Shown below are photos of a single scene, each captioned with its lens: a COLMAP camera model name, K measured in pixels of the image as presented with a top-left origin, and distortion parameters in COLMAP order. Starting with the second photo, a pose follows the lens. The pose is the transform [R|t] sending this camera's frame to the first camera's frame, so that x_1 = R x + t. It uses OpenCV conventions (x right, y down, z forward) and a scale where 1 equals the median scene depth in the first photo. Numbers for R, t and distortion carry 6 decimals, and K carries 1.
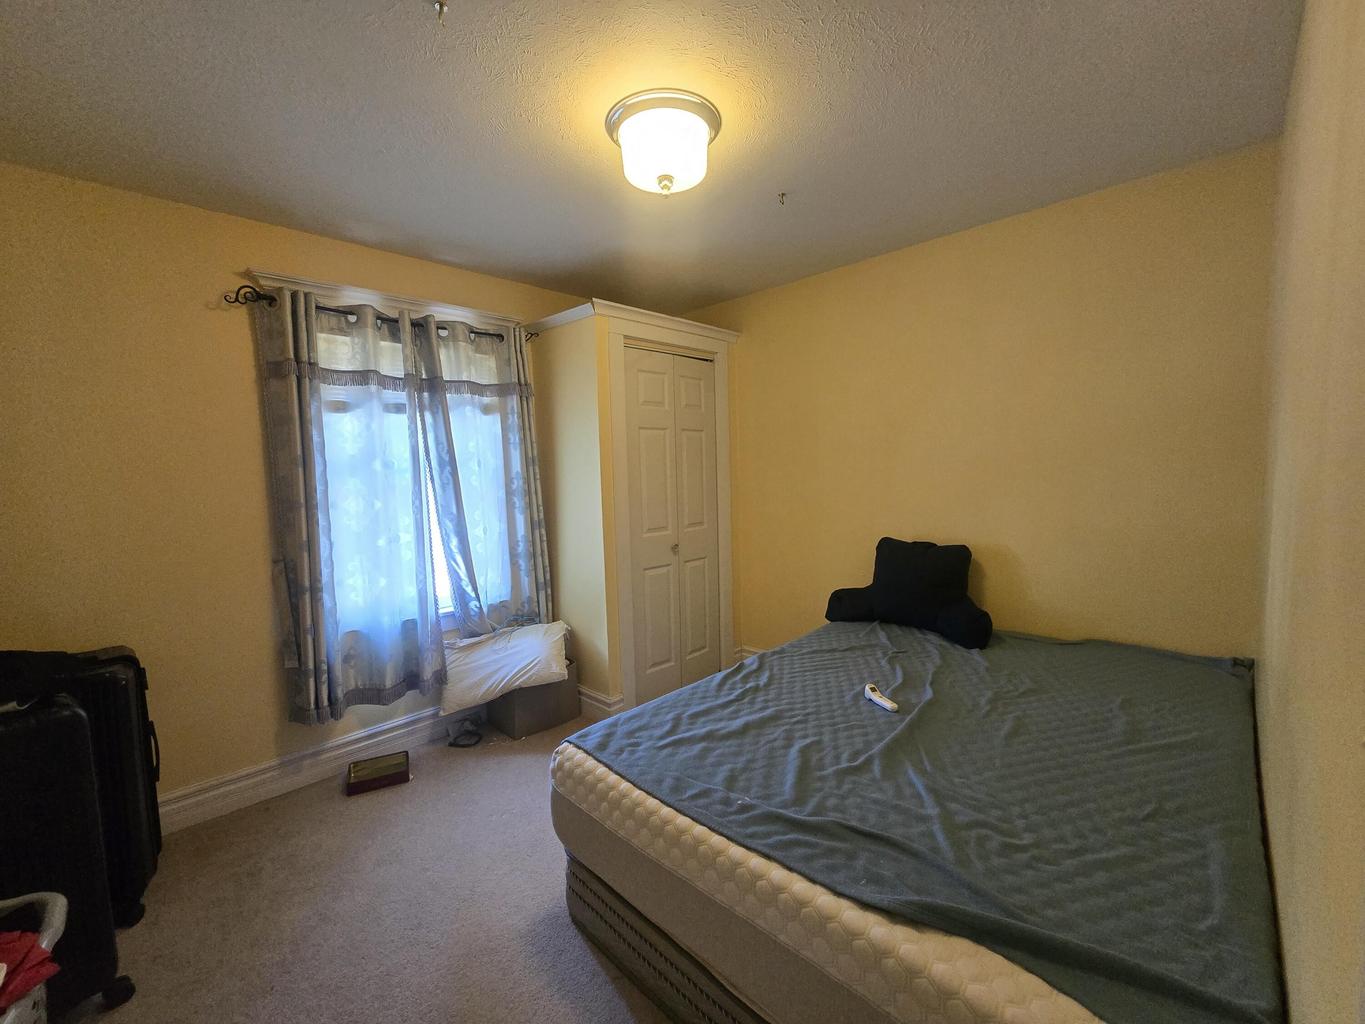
lens RADIAL K [[558.6, 0, 689.9], [0, 558.6, 518.0], [0, 0, 1]] dist [0.000449, -0.000189]
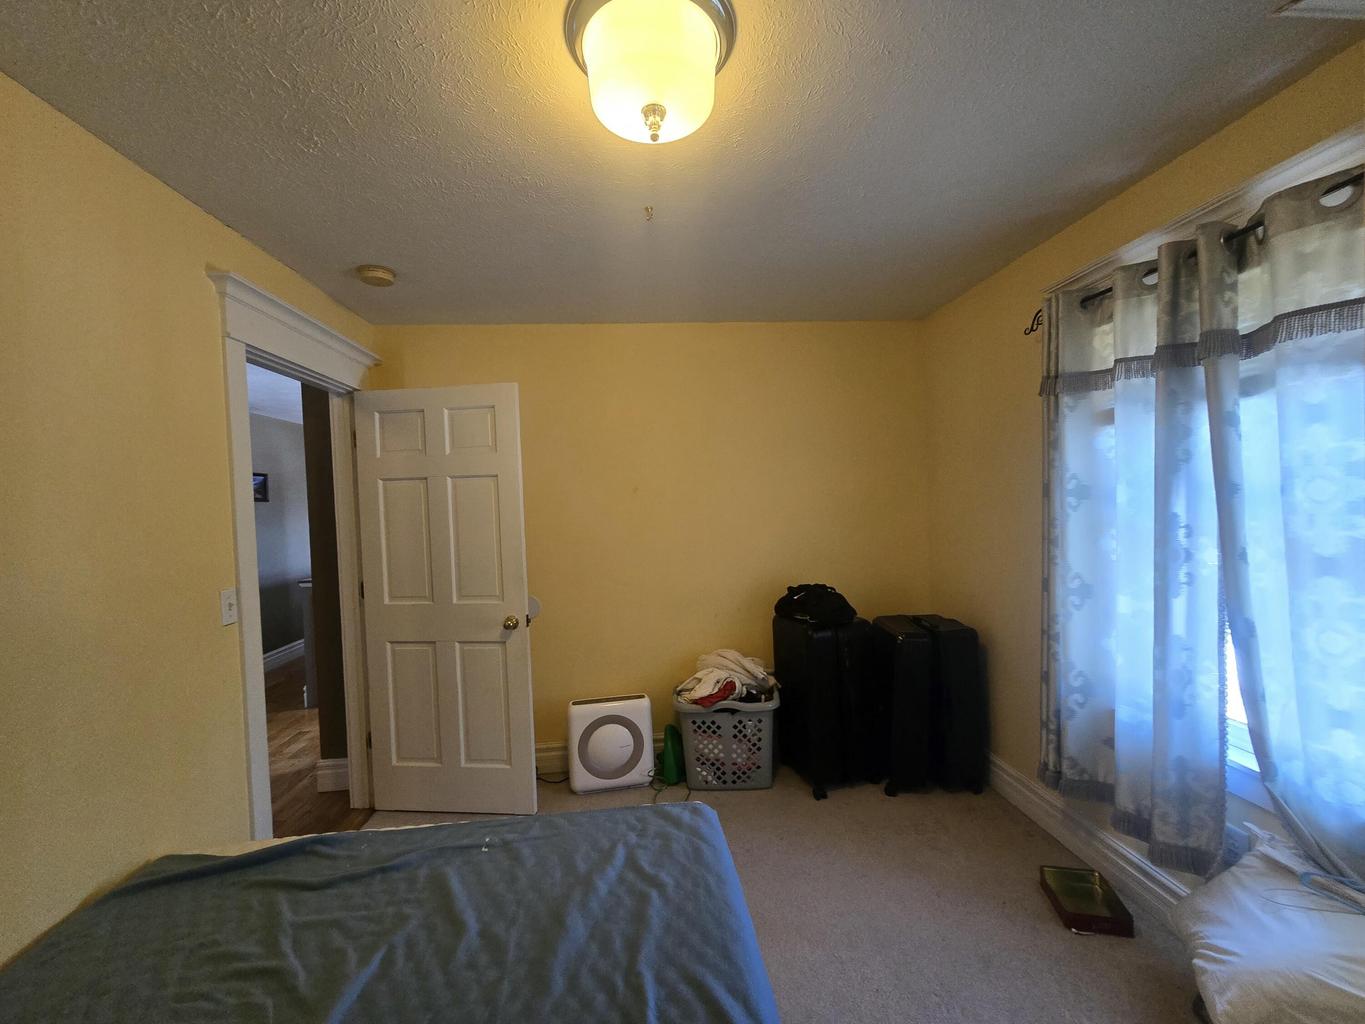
lens RADIAL K [[558.6, 0, 688.1], [0, 558.6, 517.3], [0, 0, 1]] dist [0.000449, -0.000189]
pose [[-0.651970, 0.076523, -0.754374, 0.461574], [-0.003664, 0.994565, 0.104054, -0.189221], [0.758236, 0.070604, -0.648146, 1.471905]]
